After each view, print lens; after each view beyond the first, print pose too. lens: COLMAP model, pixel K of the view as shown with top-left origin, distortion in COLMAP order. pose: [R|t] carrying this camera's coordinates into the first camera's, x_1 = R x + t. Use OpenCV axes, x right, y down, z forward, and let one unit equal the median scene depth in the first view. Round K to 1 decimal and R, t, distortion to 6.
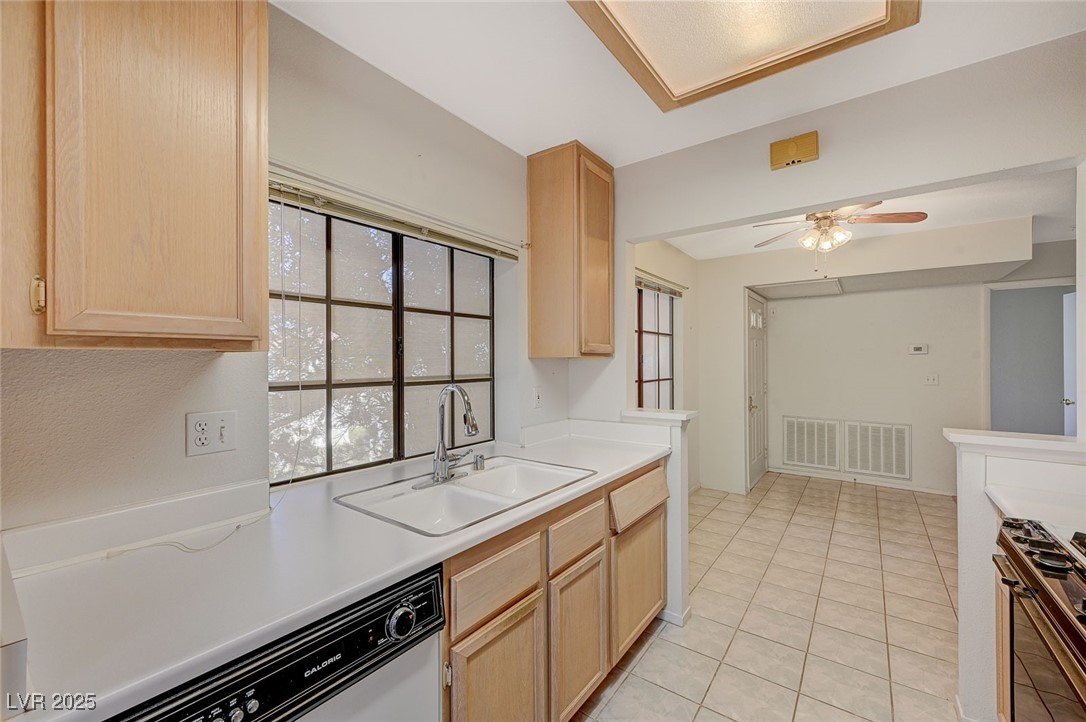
lens RADIAL K [[436.3, 0, 549.6], [0, 436.3, 360.5], [0, 0, 1]] dist [0.001517, 0.000208]
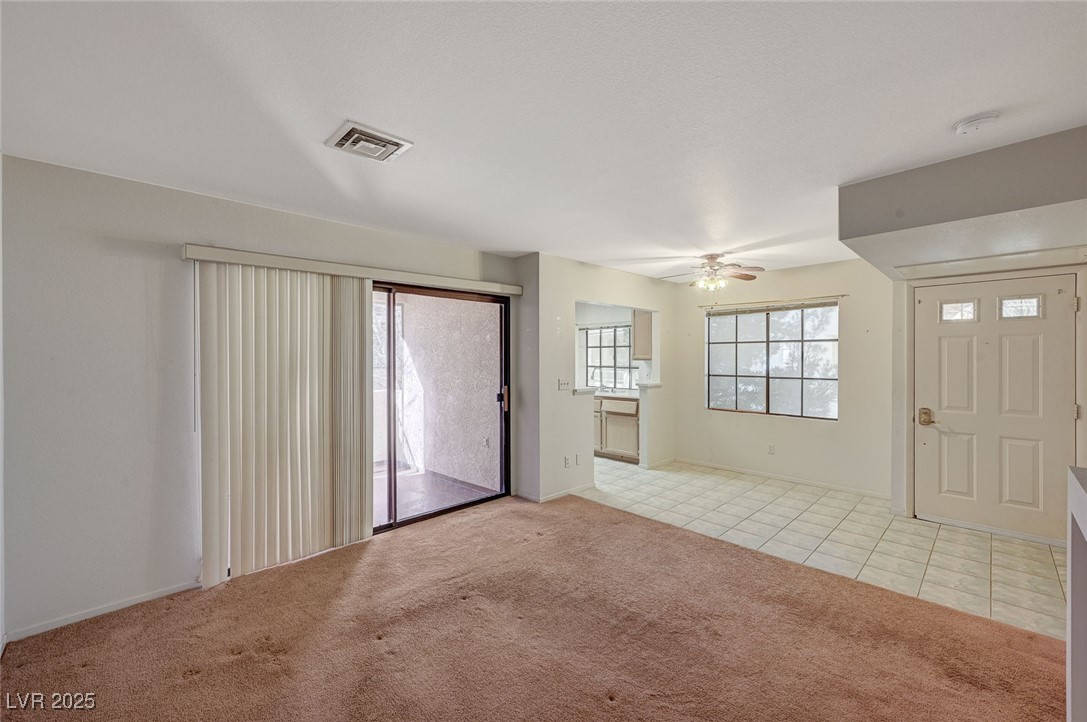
lens RADIAL K [[441.1, 0, 547.3], [0, 441.1, 359.7], [0, 0, 1]] dist [0.001298, 0.000206]
pose [[-0.160652, 0.007444, -0.986983, 1.501266], [0.001208, 0.999972, 0.007346, -0.017721], [0.987010, -0.000012, -0.160657, 0.458936]]
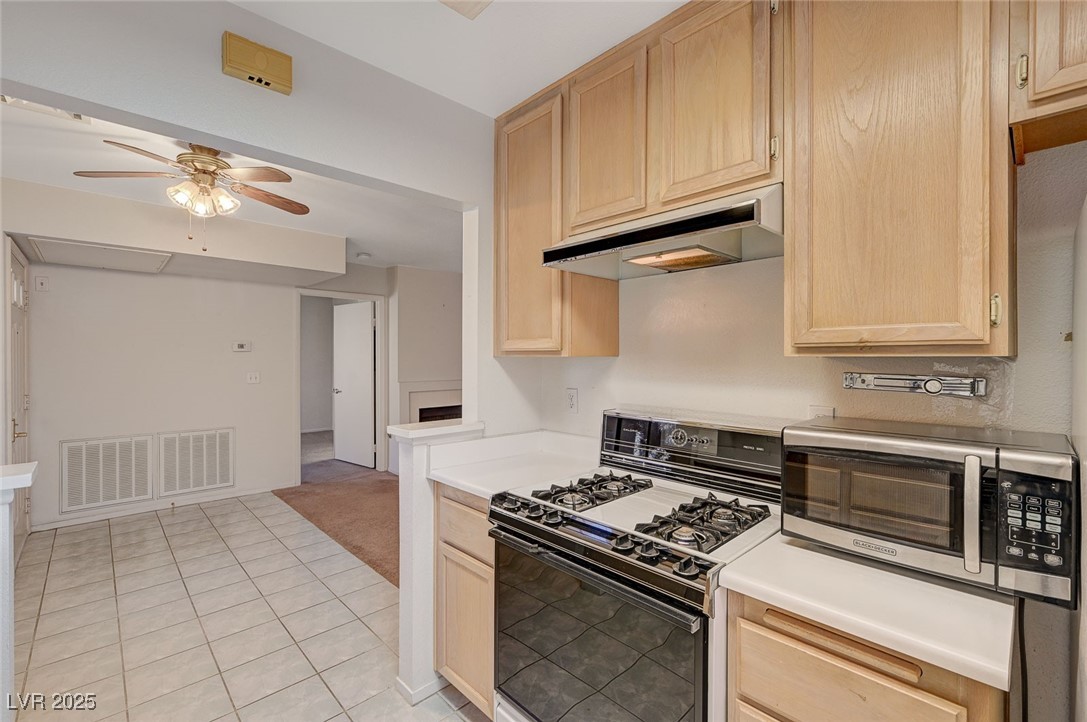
lens RADIAL K [[469.0, 0, 545.3], [0, 469.0, 359.8], [0, 0, 1]] dist [-0.001780, -0.000214]
pose [[0.172995, -0.003041, 0.984918, -0.048426], [-0.003069, 0.999989, 0.003626, -0.002881], [-0.984918, -0.003650, 0.172984, 0.182312]]
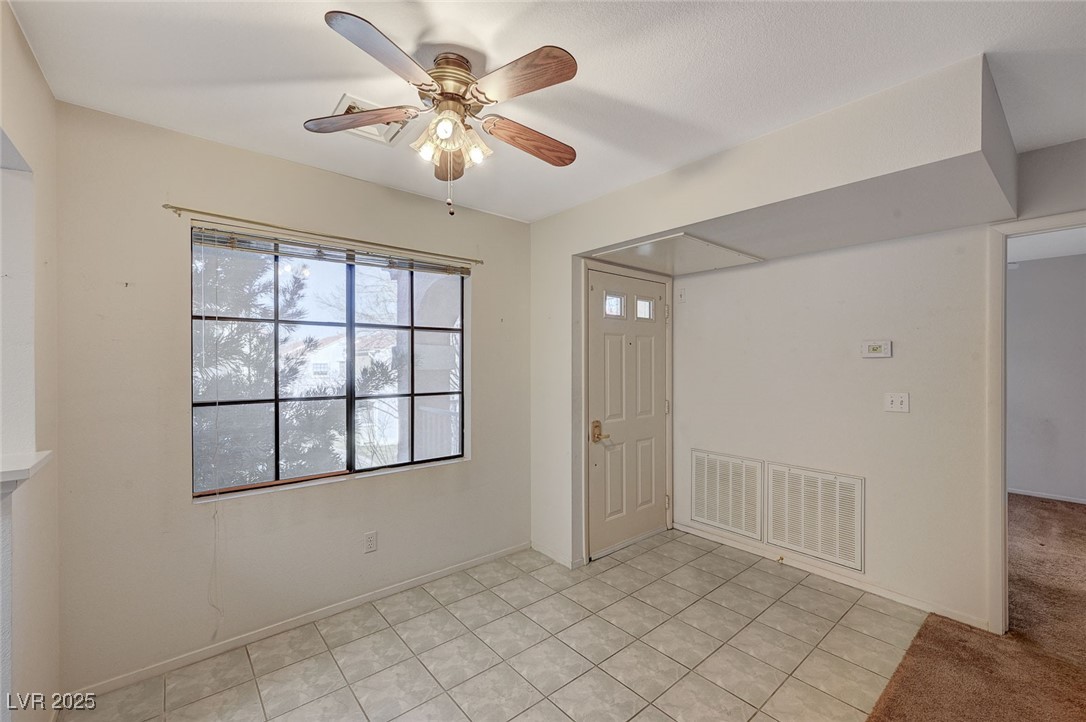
lens RADIAL K [[450.2, 0, 547.6], [0, 450.2, 364.3], [0, 0, 1]] dist [-0.000047, 0.000339]
pose [[0.972115, 0.003198, -0.234482, 0.588727], [-0.001793, 0.999979, 0.006208, -0.009141], [0.234497, -0.005614, 0.972101, 0.333955]]
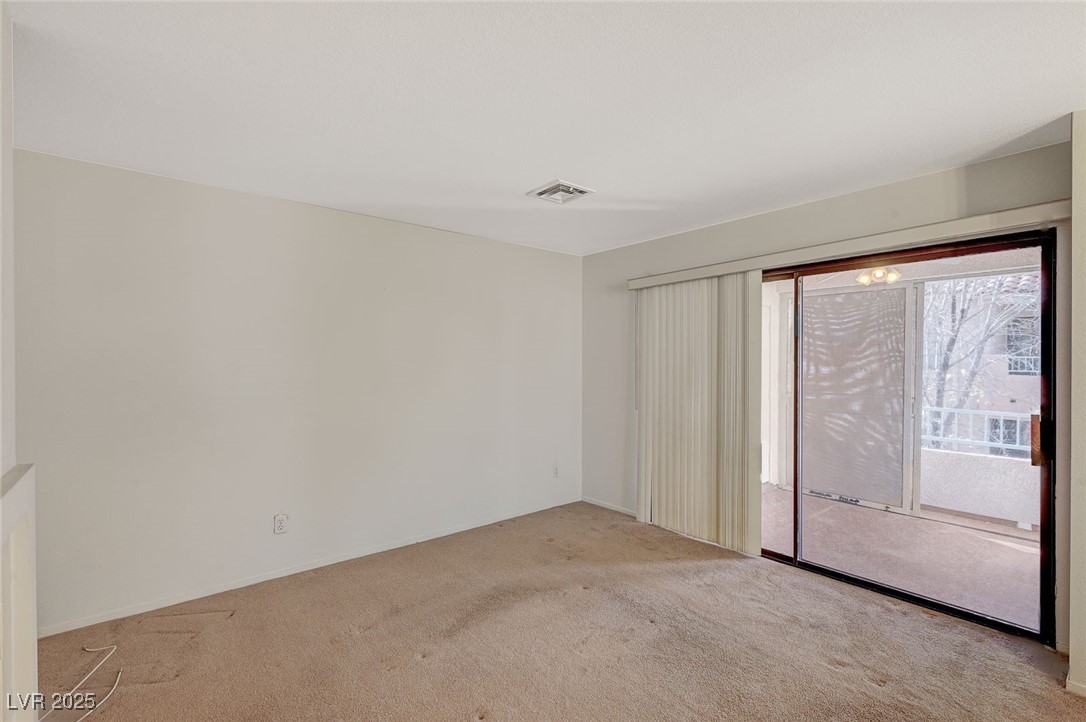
lens RADIAL K [[485.5, 0, 546.3], [0, 485.5, 361.8], [0, 0, 1]] dist [0.001288, 0.000184]
pose [[-0.970866, 0.001881, 0.239614, 0.906236], [0.002937, 0.999987, 0.004053, -0.012489], [-0.239604, 0.004638, -0.970860, 0.867645]]
